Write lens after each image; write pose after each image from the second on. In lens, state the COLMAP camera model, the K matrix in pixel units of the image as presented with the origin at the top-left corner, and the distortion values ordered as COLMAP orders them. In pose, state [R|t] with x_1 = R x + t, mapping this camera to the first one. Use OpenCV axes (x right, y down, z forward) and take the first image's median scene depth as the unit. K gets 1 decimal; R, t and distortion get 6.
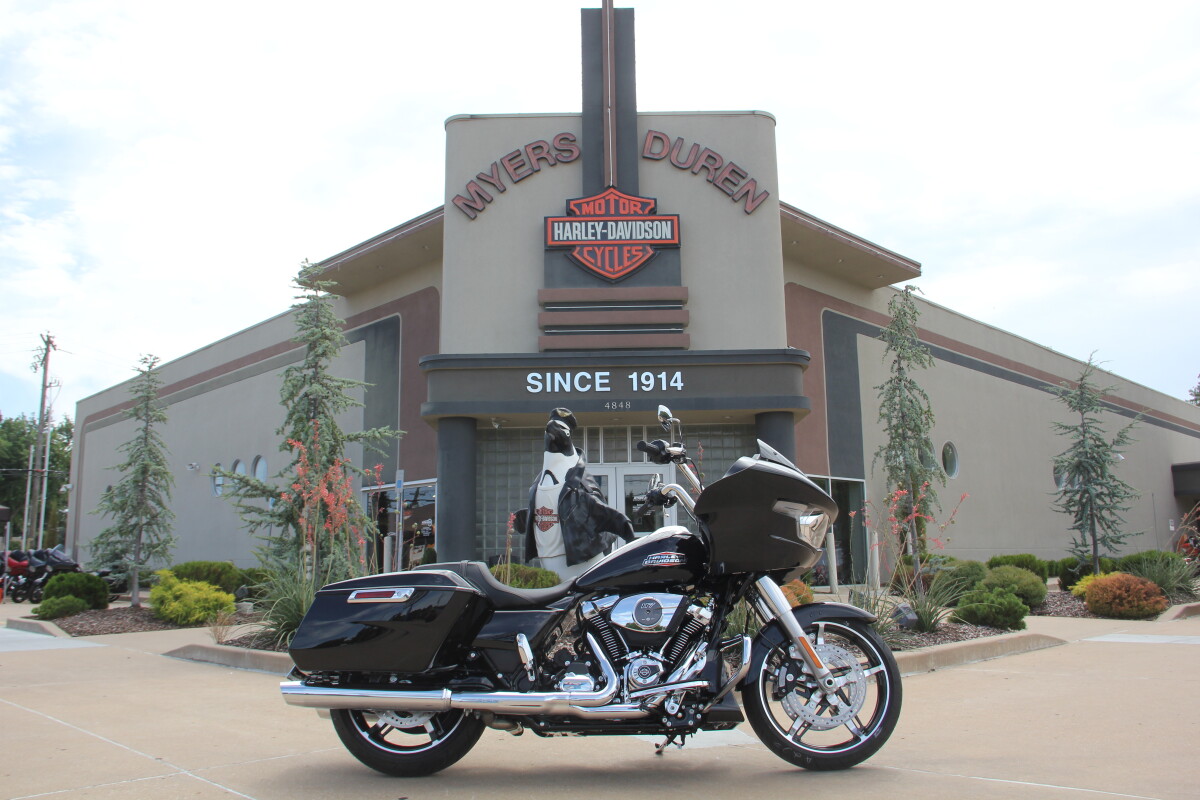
lens RADIAL K [[1031.9, 0, 595.1], [0, 1031.9, 396.7], [0, 0, 1]] dist [-0.136151, 0.001399]
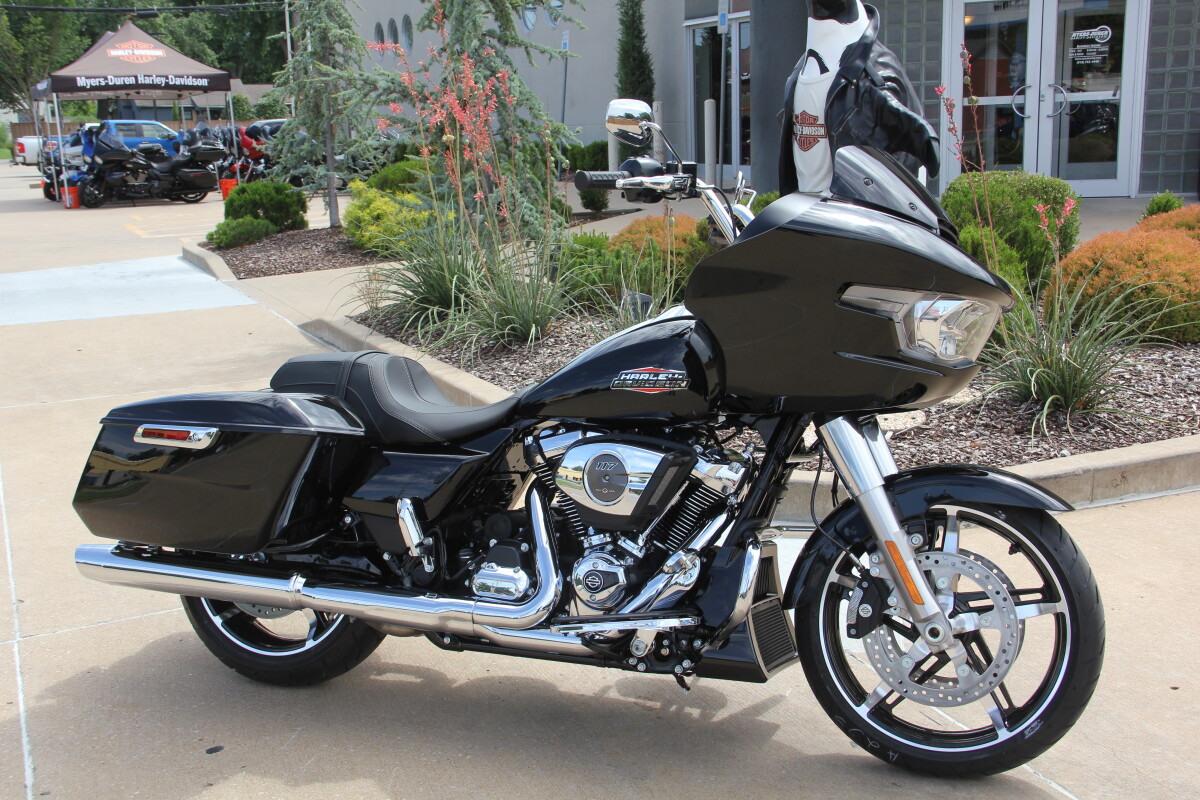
lens RADIAL K [[1410.6, 0, 593.1], [0, 1410.6, 407.1], [0, 0, 1]] dist [-0.039073, 0.372083]
pose [[0.934382, 0.056977, -0.351688, 0.141566], [0.080717, 0.927606, 0.364735, -0.048584], [0.347010, -0.369189, 0.862139, 0.156063]]
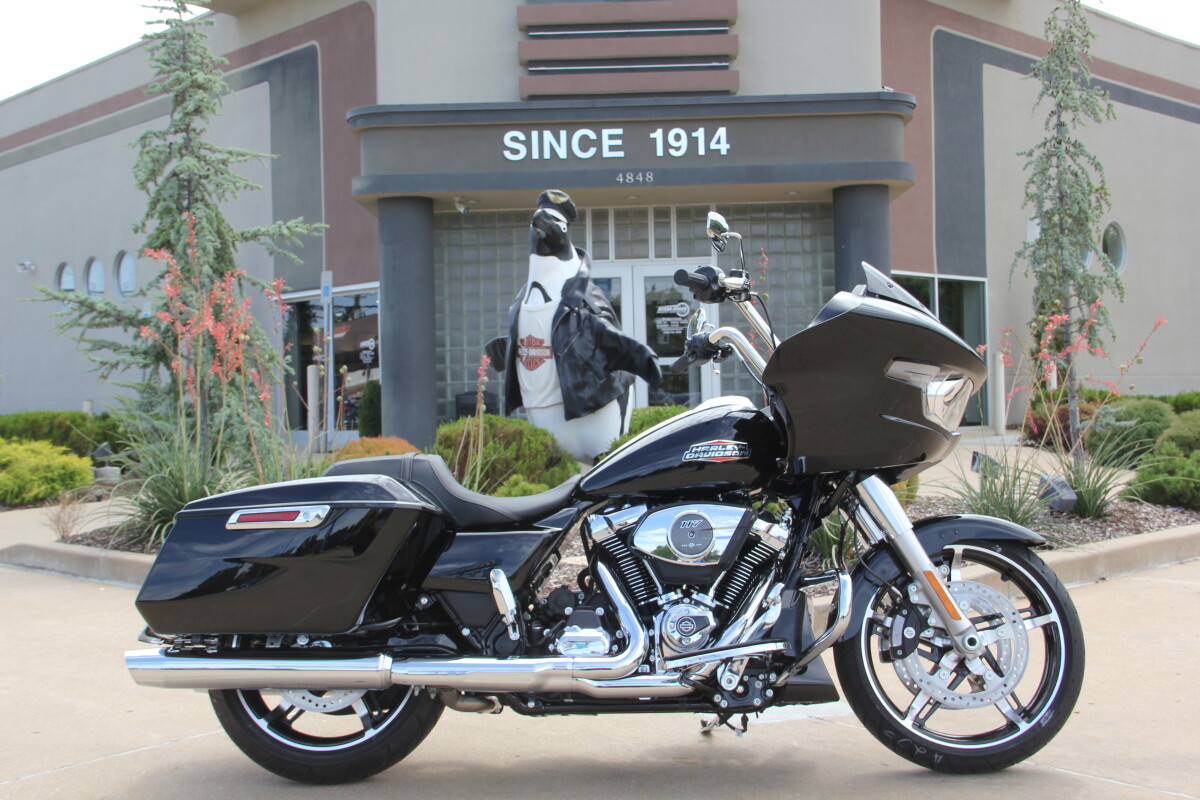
lens RADIAL K [[1410.6, 0, 593.1], [0, 1410.6, 407.1], [0, 0, 1]] dist [-0.039073, 0.372083]
pose [[0.999939, -0.008684, -0.006860, -0.001799], [0.009760, 0.984188, 0.176855, -0.012797], [0.005215, -0.176911, 0.984213, 0.059815]]
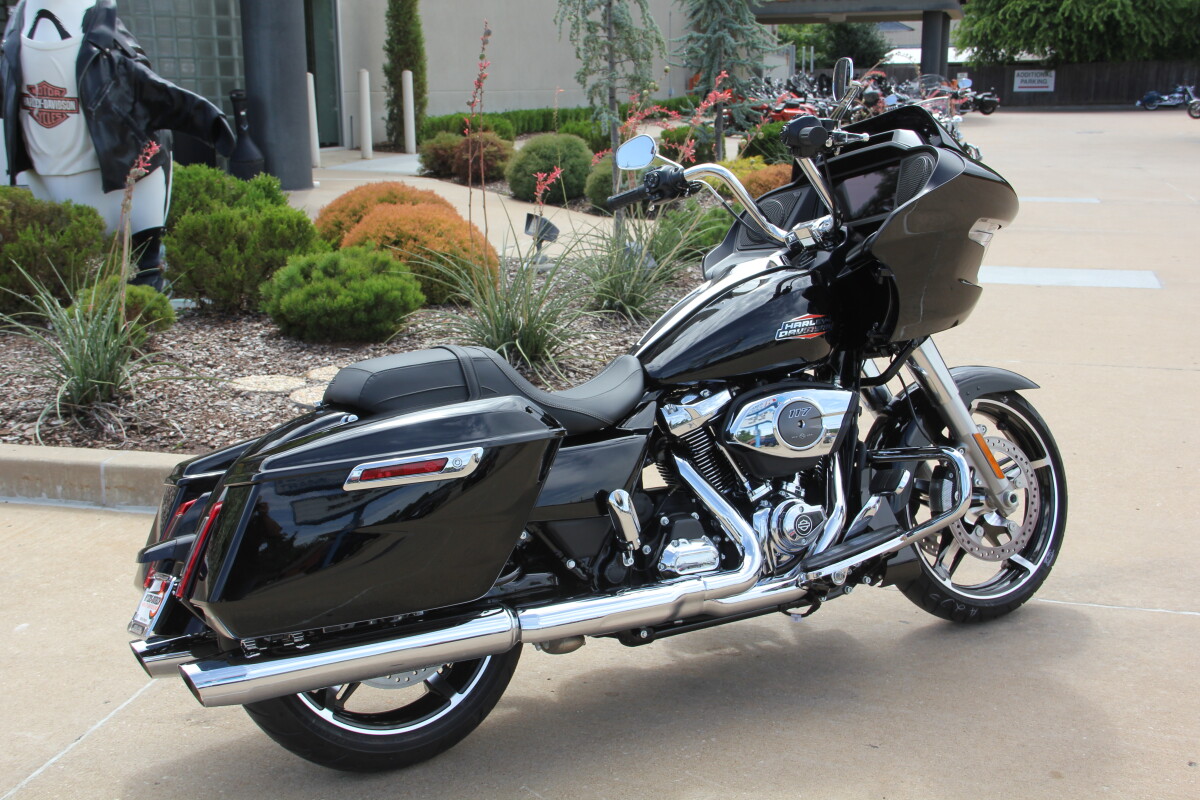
lens RADIAL K [[1454.2, 0, 600.0], [0, 1454.2, 400.0], [0, 0, 1]] dist [-0.005134, 0.401076]
pose [[0.857898, -0.102739, 0.503445, -0.208280], [-0.094724, 0.931390, 0.351484, -0.037494], [-0.505014, -0.349225, 0.789305, 0.183663]]
